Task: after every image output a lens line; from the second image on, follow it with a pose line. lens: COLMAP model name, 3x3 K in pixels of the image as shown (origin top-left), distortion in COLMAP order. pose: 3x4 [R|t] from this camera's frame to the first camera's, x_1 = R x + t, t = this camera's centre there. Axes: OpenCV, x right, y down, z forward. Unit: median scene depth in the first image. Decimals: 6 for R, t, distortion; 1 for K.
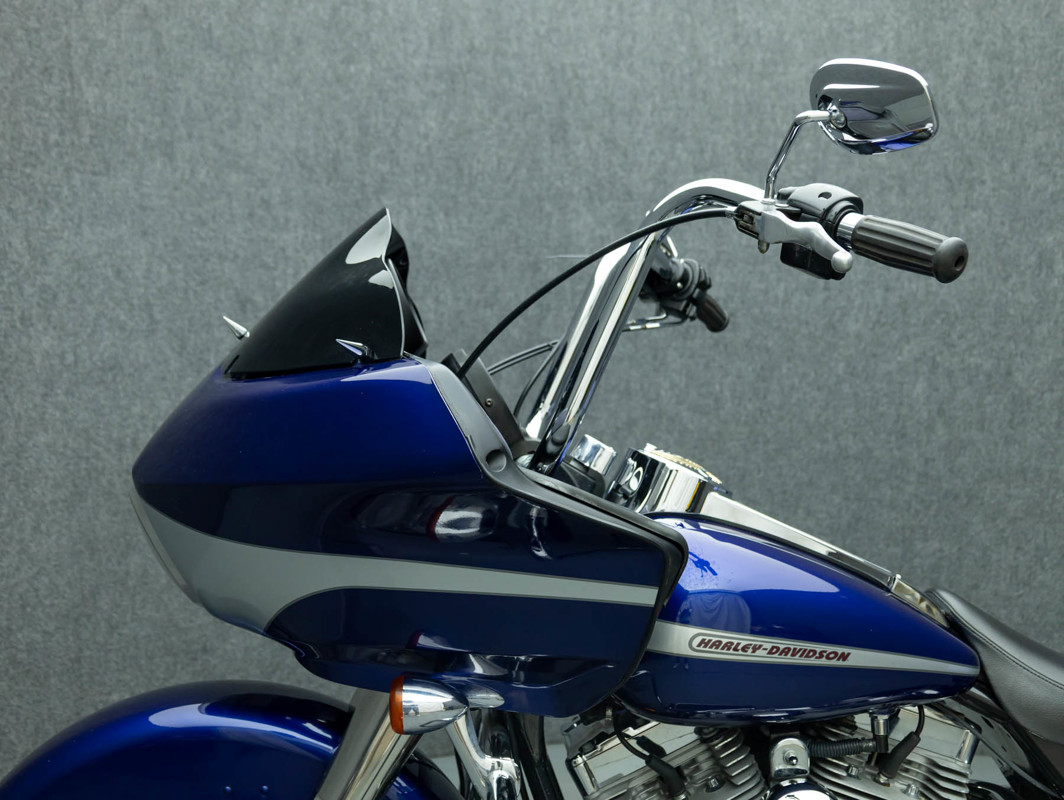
lens RADIAL K [[1258.5, 0, 527.2], [0, 1258.5, 400.5], [0, 0, 1]] dist [0.057134, 0.000000]
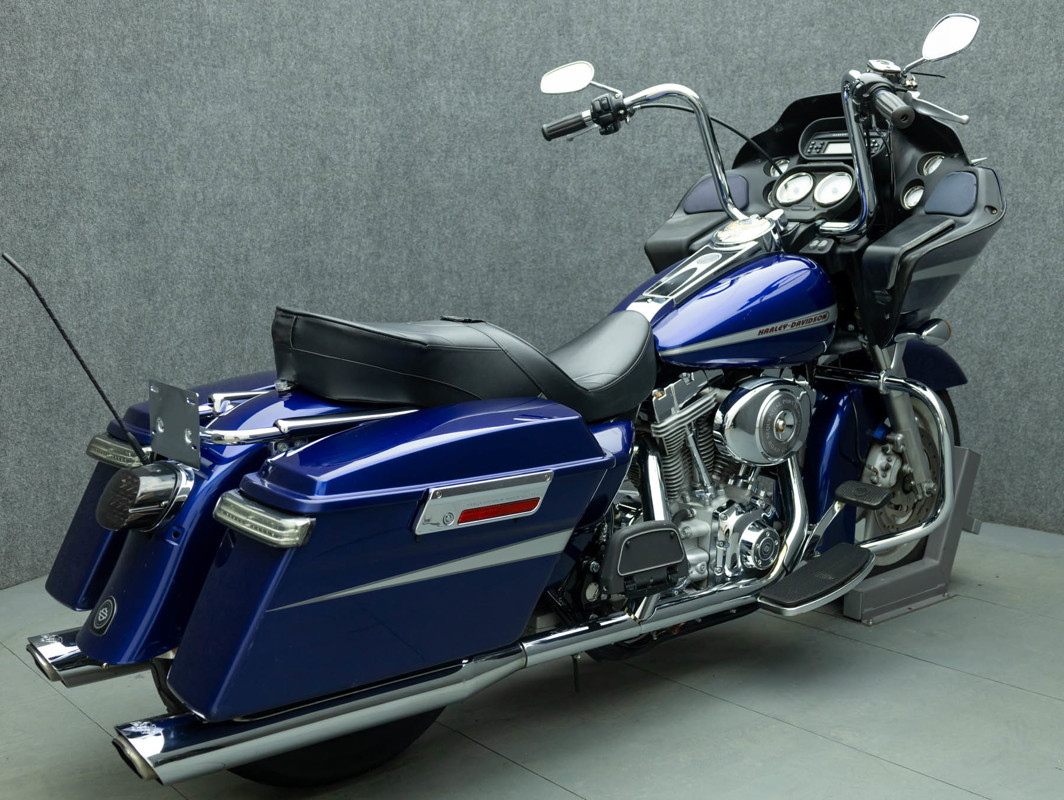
lens RADIAL K [[1256.7, 0, 537.2], [0, 1256.7, 409.9], [0, 0, 1]] dist [0.013310, 0.000000]
pose [[0.989107, 0.015276, -0.146403, 0.199434], [-0.003368, 0.996689, 0.081242, 0.077753], [0.147159, -0.079863, 0.985883, -0.323143]]
